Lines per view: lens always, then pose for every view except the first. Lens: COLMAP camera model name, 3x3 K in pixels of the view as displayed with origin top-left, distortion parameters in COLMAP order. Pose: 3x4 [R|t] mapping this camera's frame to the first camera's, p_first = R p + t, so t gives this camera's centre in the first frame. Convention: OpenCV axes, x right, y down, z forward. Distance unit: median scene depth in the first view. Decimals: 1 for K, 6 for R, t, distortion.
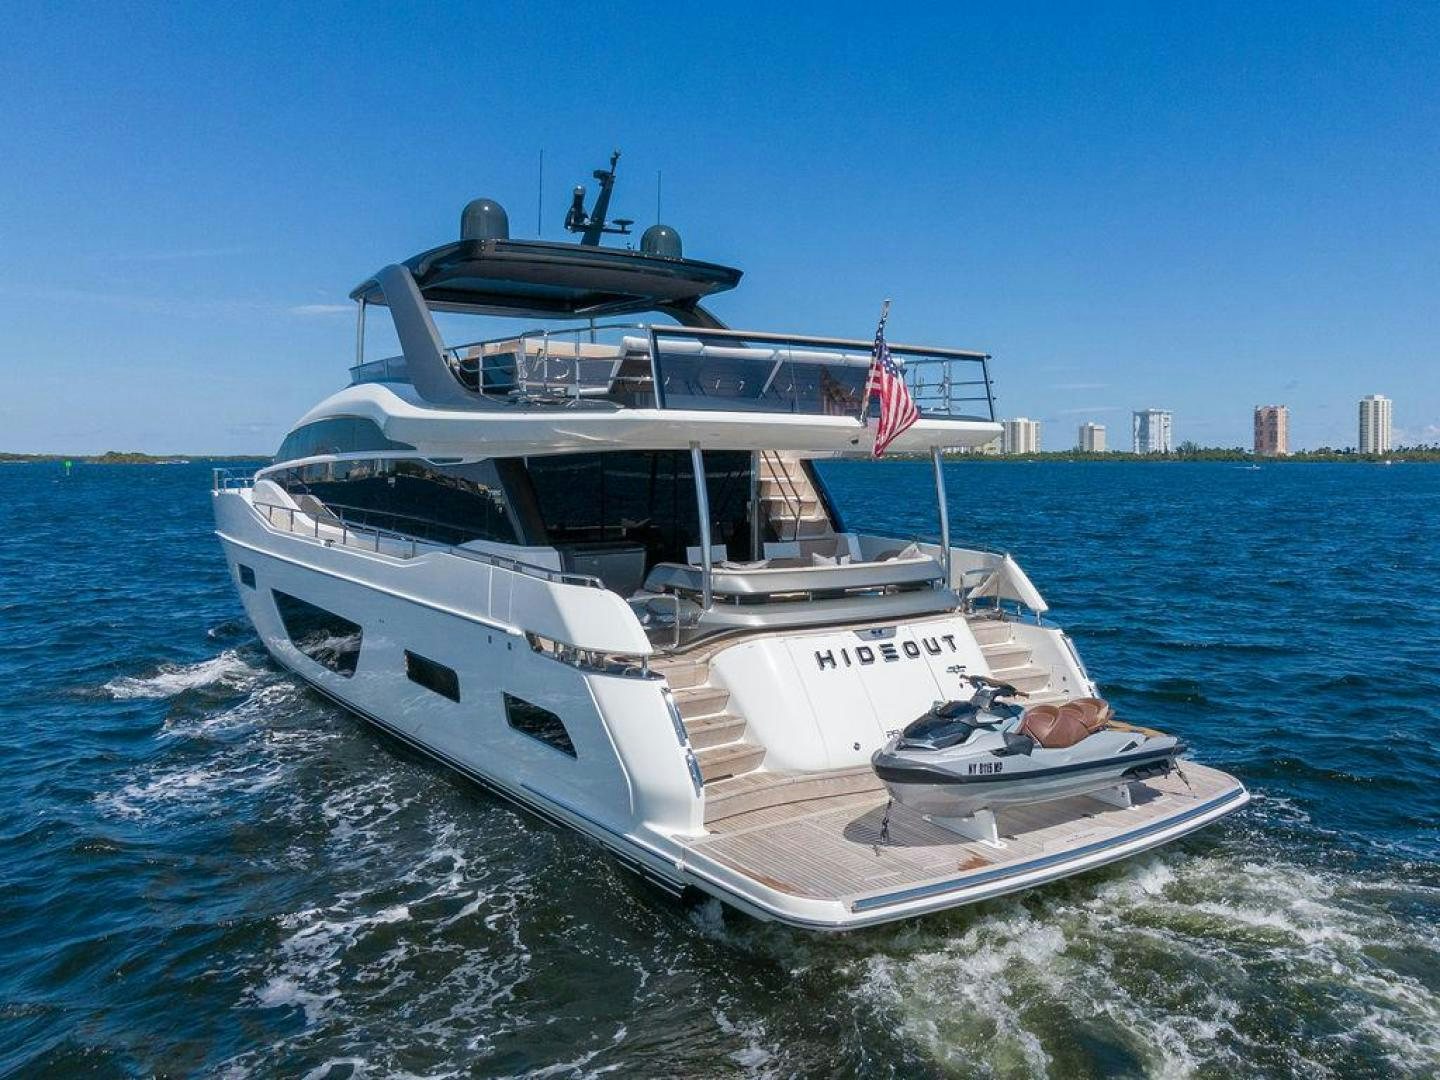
lens RADIAL K [[1198.9, 0, 744.1], [0, 1198.9, 538.5], [0, 0, 1]] dist [0.047127, -0.000004]
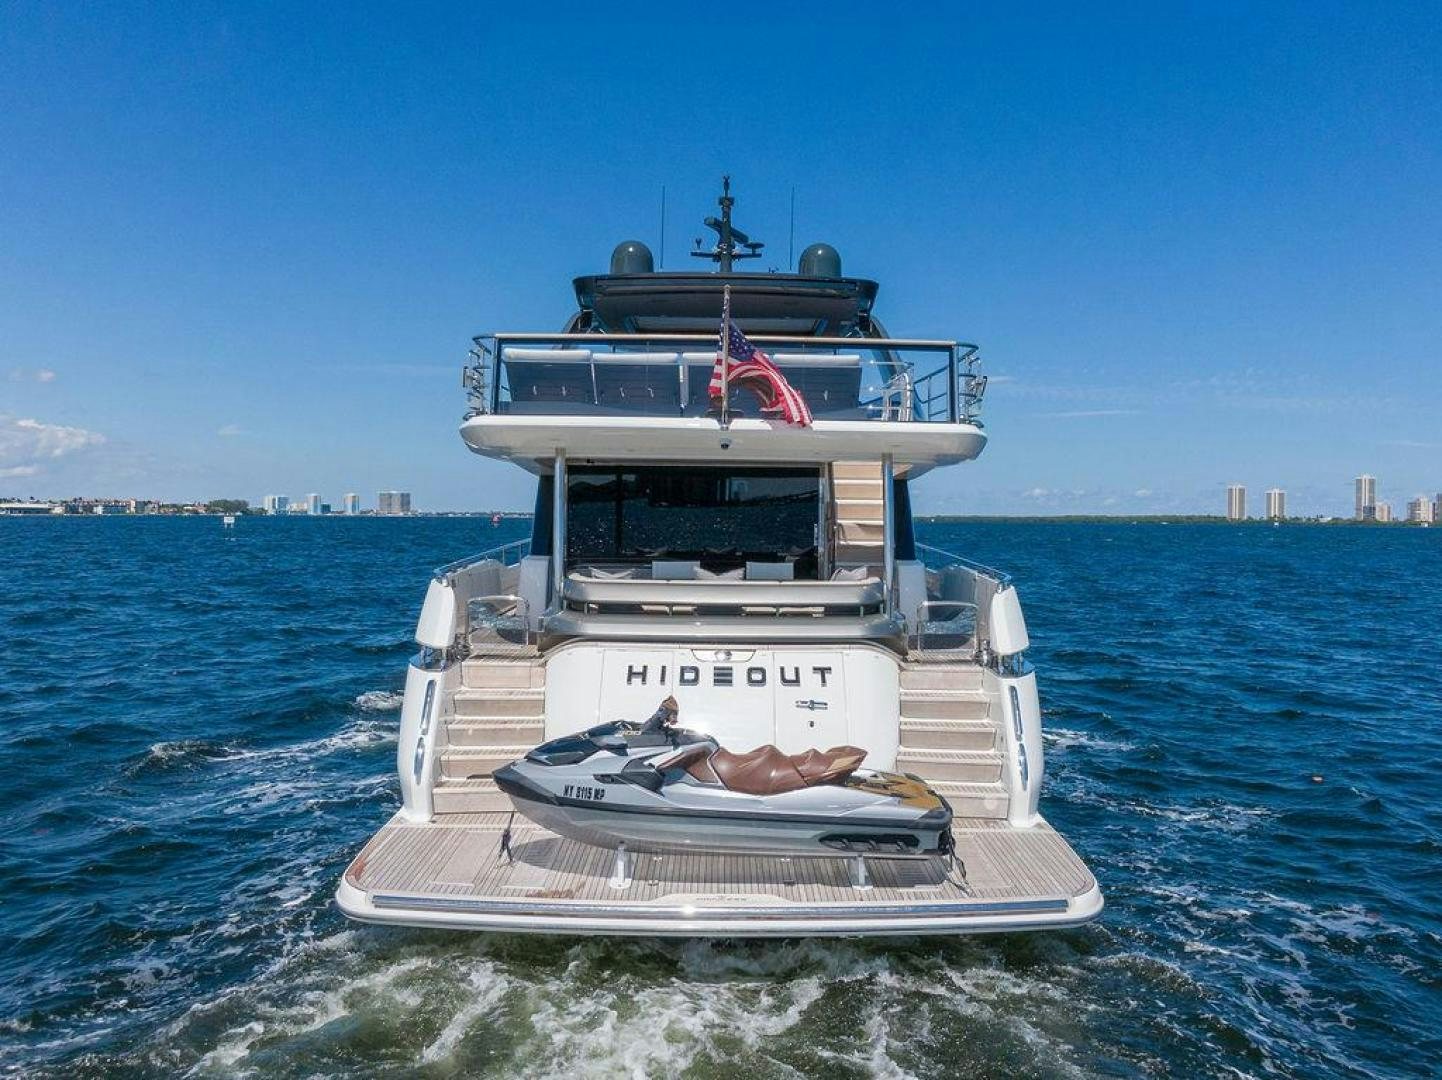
lens RADIAL K [[1200.6, 0, 745.1], [0, 1200.6, 538.5], [0, 0, 1]] dist [0.047127, -0.000004]
pose [[0.810479, 0.021555, -0.585371, 0.645006], [-0.052990, 0.997923, -0.036622, 0.023073], [0.583366, 0.060701, 0.809938, 0.264408]]
